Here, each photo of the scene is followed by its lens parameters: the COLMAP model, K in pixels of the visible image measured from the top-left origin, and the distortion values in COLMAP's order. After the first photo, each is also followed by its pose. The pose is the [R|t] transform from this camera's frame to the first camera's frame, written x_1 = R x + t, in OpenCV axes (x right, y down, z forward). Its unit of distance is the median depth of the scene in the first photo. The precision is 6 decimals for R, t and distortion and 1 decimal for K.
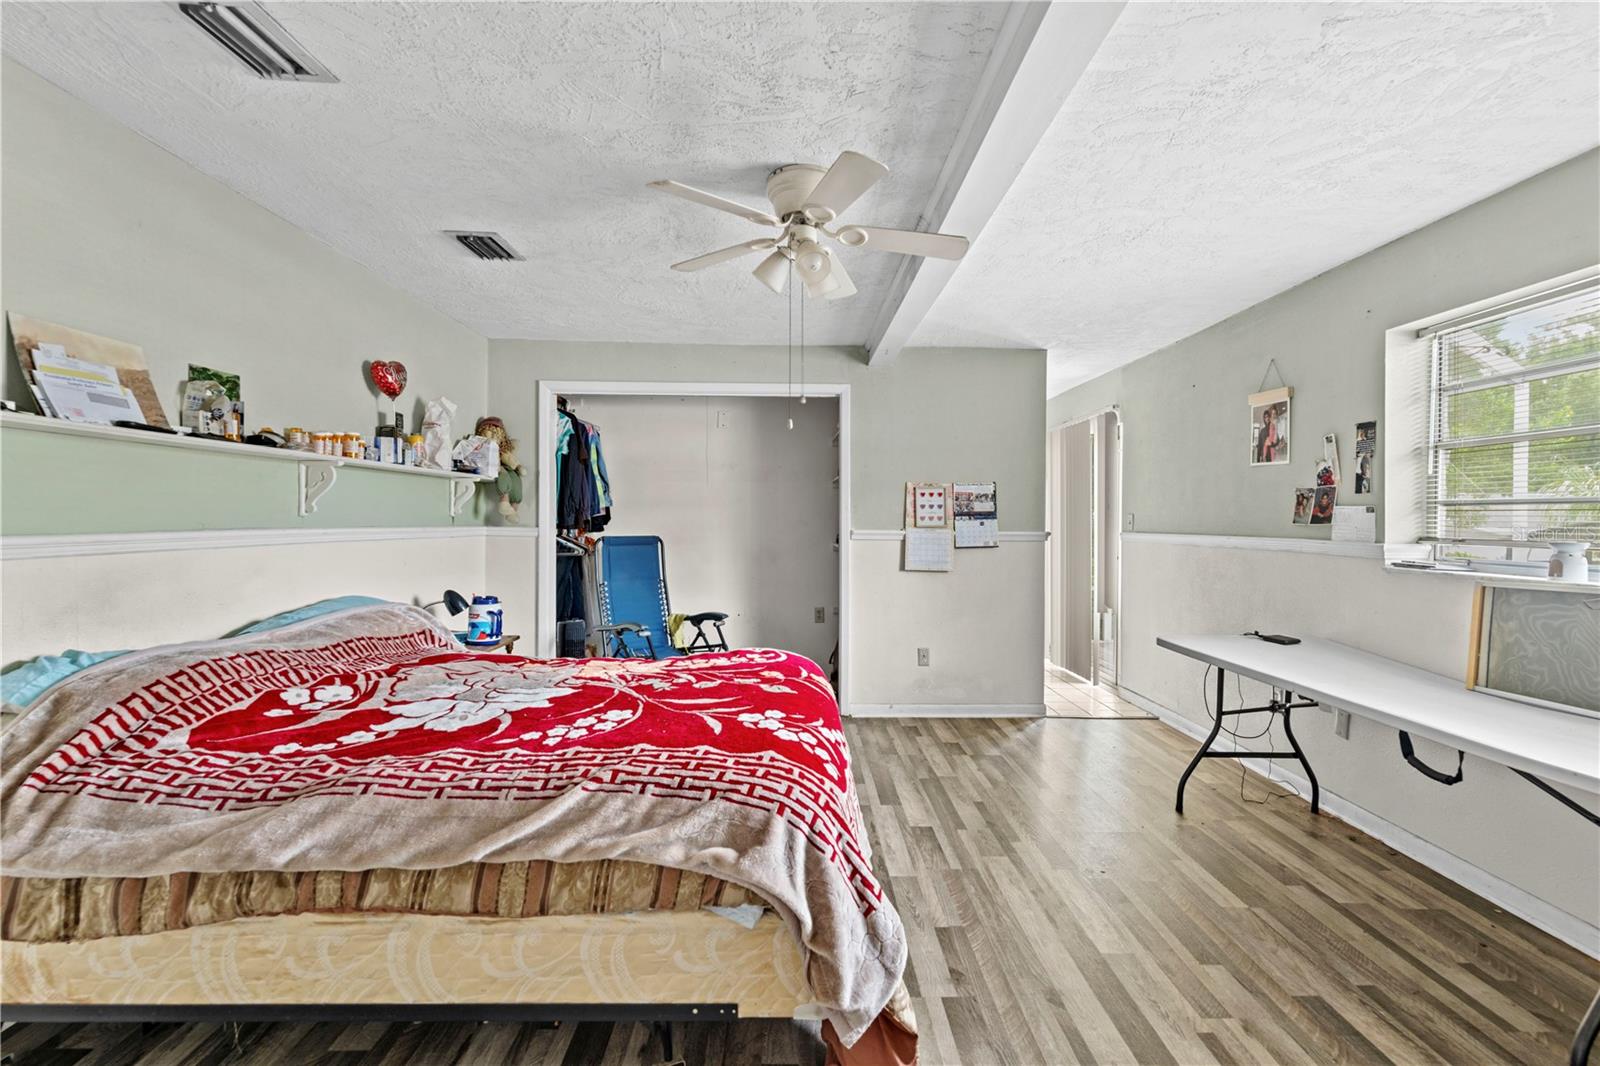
lens RADIAL K [[689.0, 0, 797.8], [0, 689.0, 522.3], [0, 0, 1]] dist [-0.000435, 0.000878]
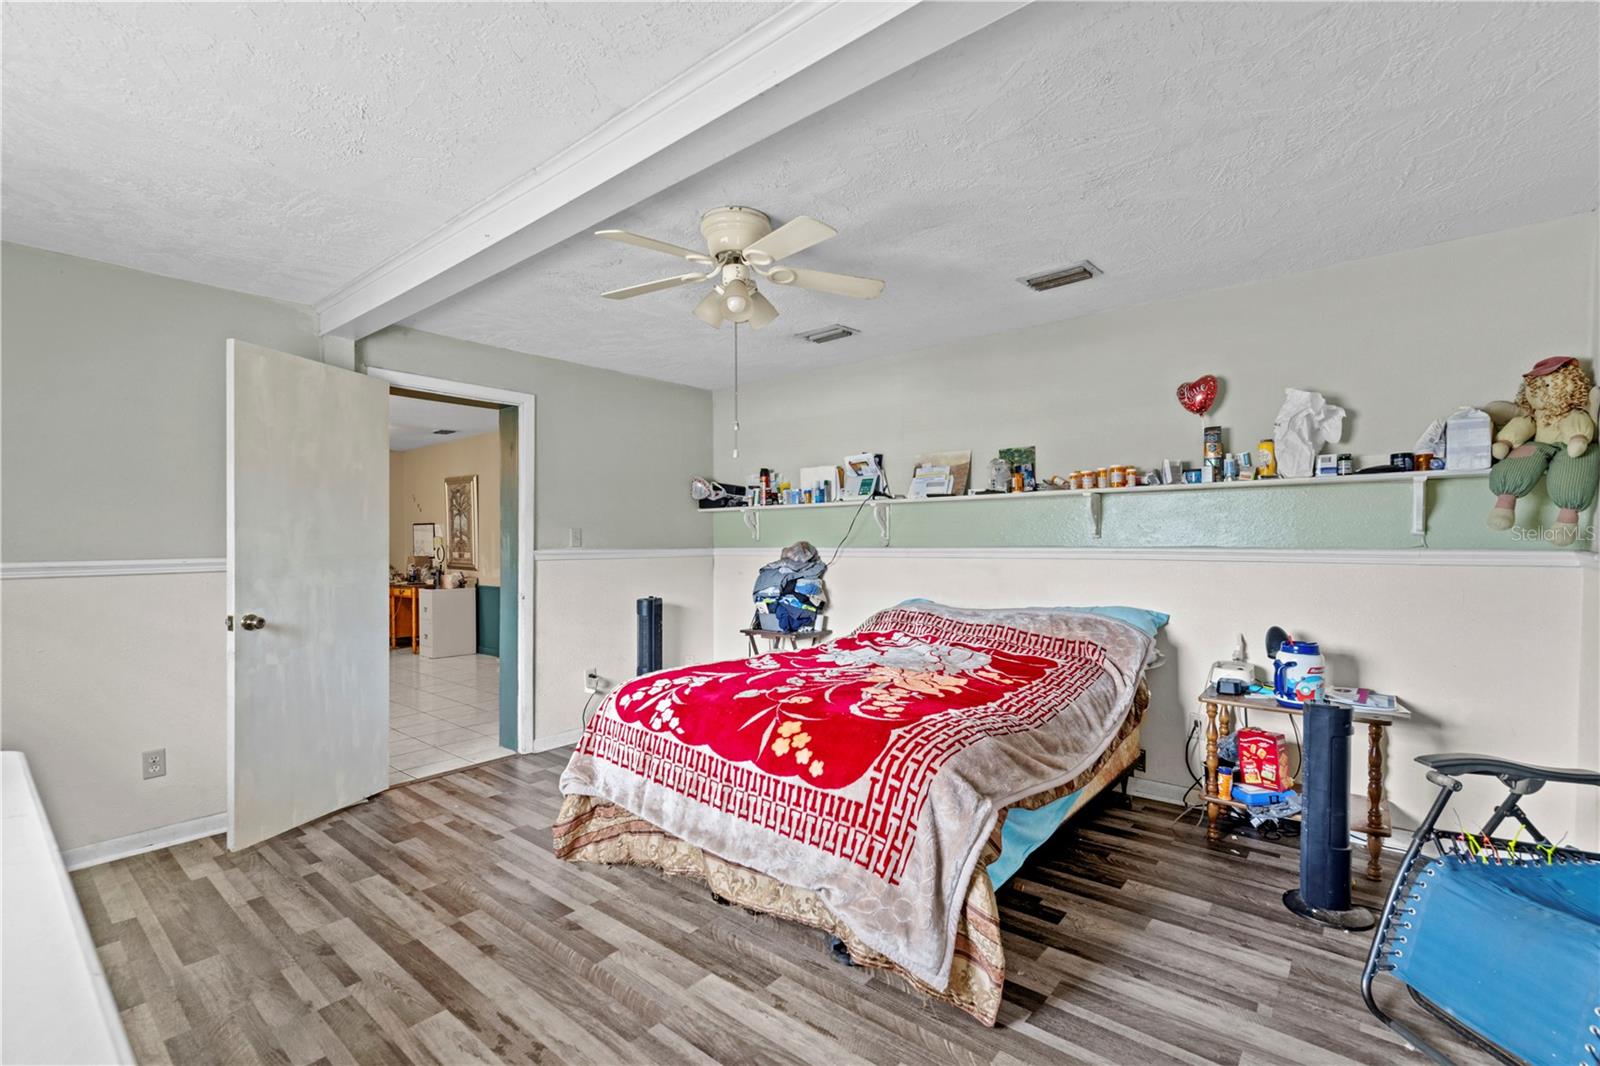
lens RADIAL K [[689.0, 0, 812.1], [0, 689.0, 539.8], [0, 0, 1]] dist [-0.000435, 0.000878]
pose [[-0.625930, -0.000717, -0.779879, 0.687259], [-0.000211, 1.000000, -0.000750, -0.004561], [0.779879, -0.000305, -0.625930, 1.577969]]
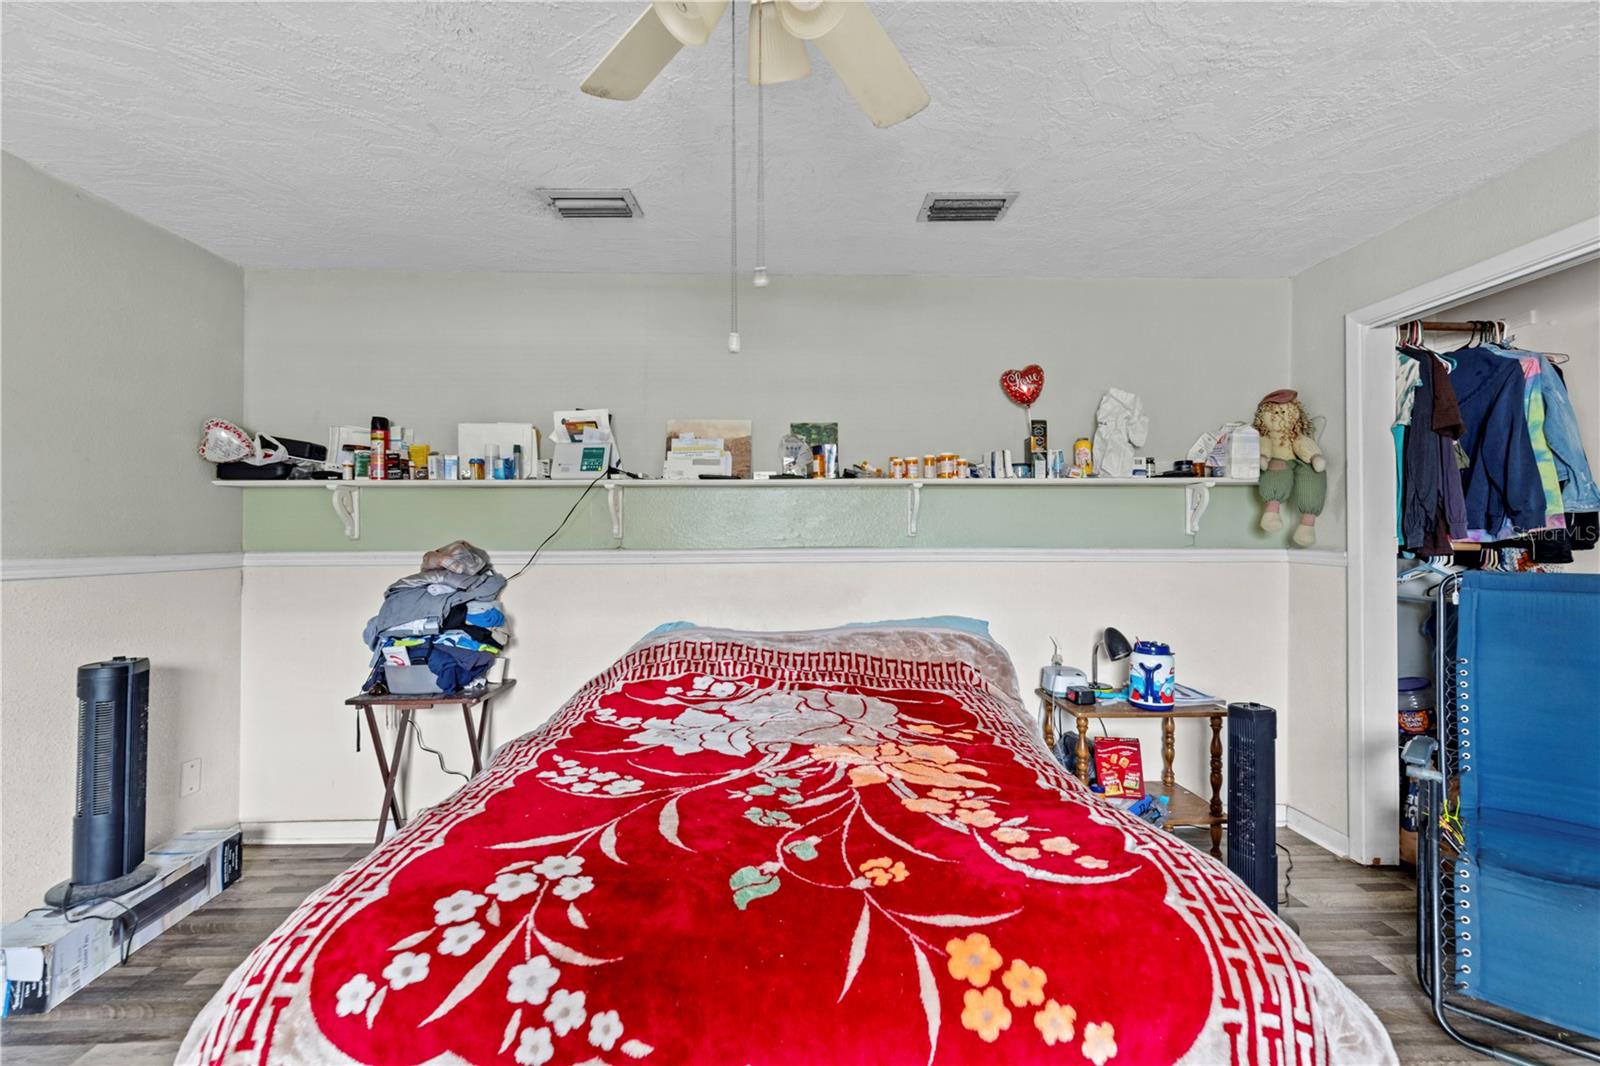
lens RADIAL K [[689.0, 0, 796.5], [0, 689.0, 527.6], [0, 0, 1]] dist [-0.000435, 0.000878]
pose [[0.033403, -0.017241, -0.999293, 0.416520], [-0.001464, 0.999849, -0.017300, -0.004808], [0.999441, 0.002041, 0.033373, 0.894734]]
